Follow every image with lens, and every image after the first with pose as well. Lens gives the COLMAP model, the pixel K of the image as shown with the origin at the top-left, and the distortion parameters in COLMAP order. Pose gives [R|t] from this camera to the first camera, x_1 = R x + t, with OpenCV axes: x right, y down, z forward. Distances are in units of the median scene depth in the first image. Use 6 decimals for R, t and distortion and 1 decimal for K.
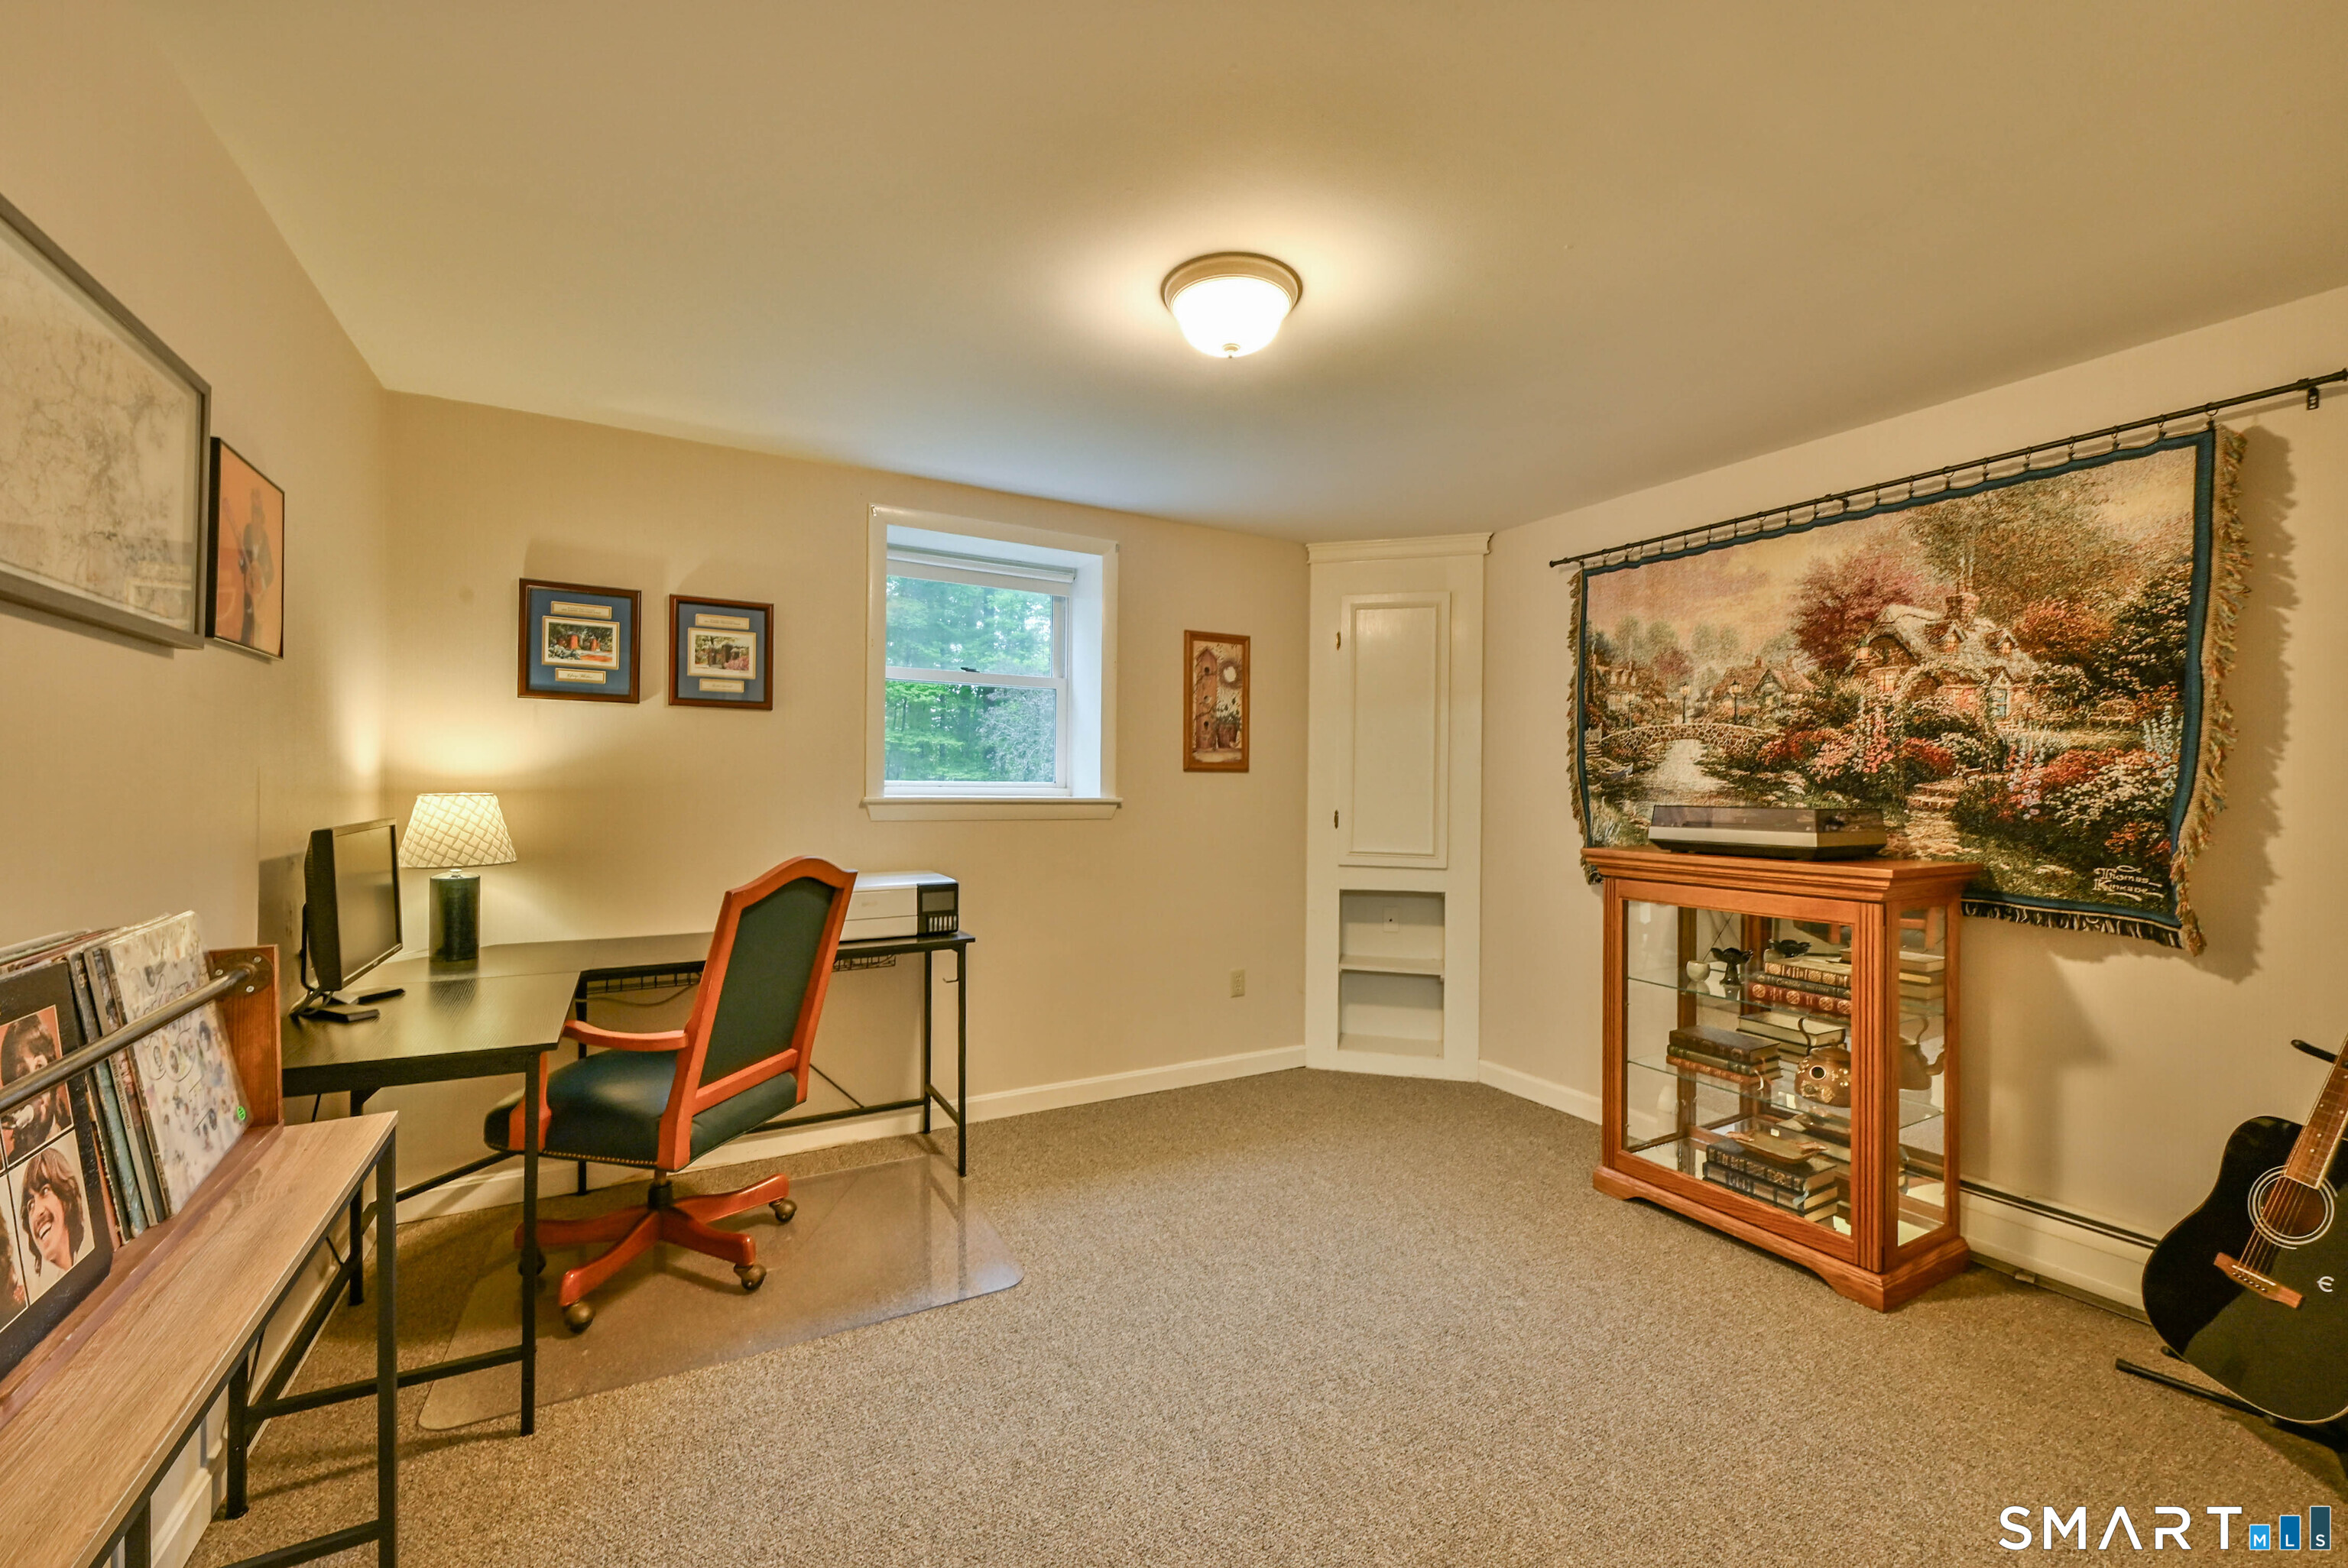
lens RADIAL K [[929.1, 0, 1167.8], [0, 929.1, 779.4], [0, 0, 1]] dist [-0.002978, 0.000639]
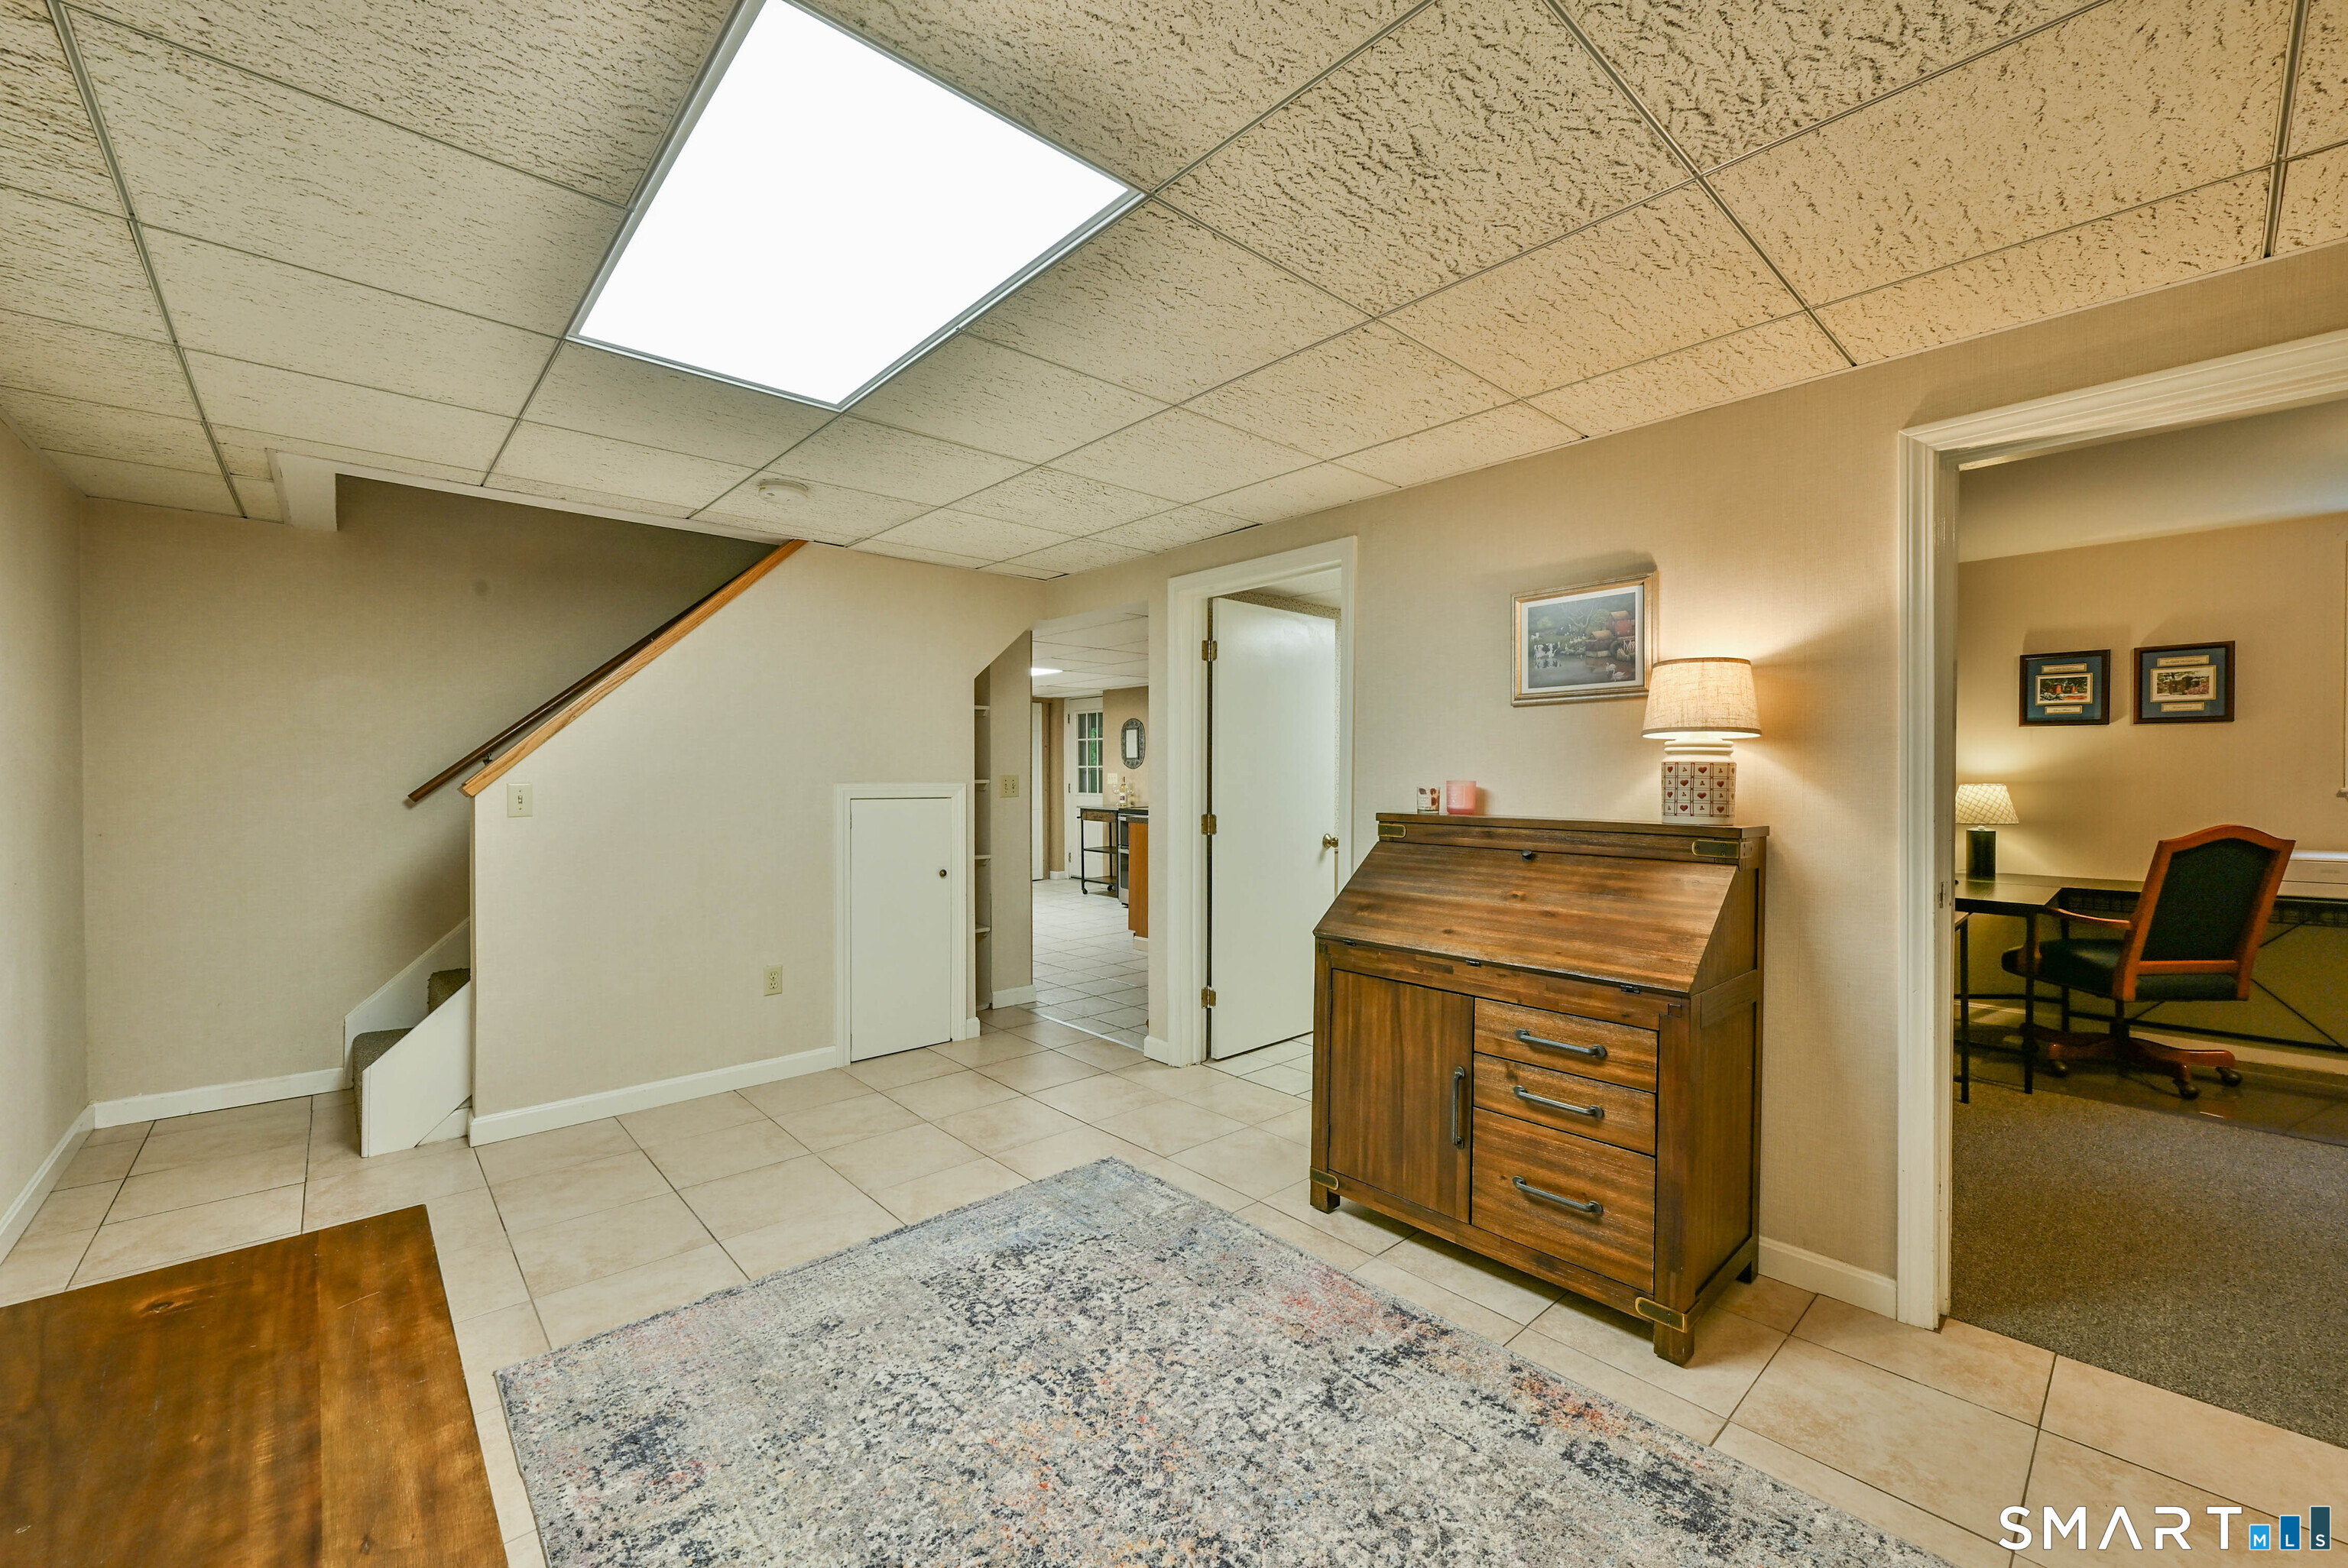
lens RADIAL K [[929.1, 0, 1168.3], [0, 929.1, 776.5], [0, 0, 1]] dist [-0.002978, 0.000639]
pose [[0.218372, -0.004581, -0.975855, 0.589011], [0.003417, 0.999986, -0.003930, 0.003942], [0.975860, -0.002477, 0.218384, -0.853763]]
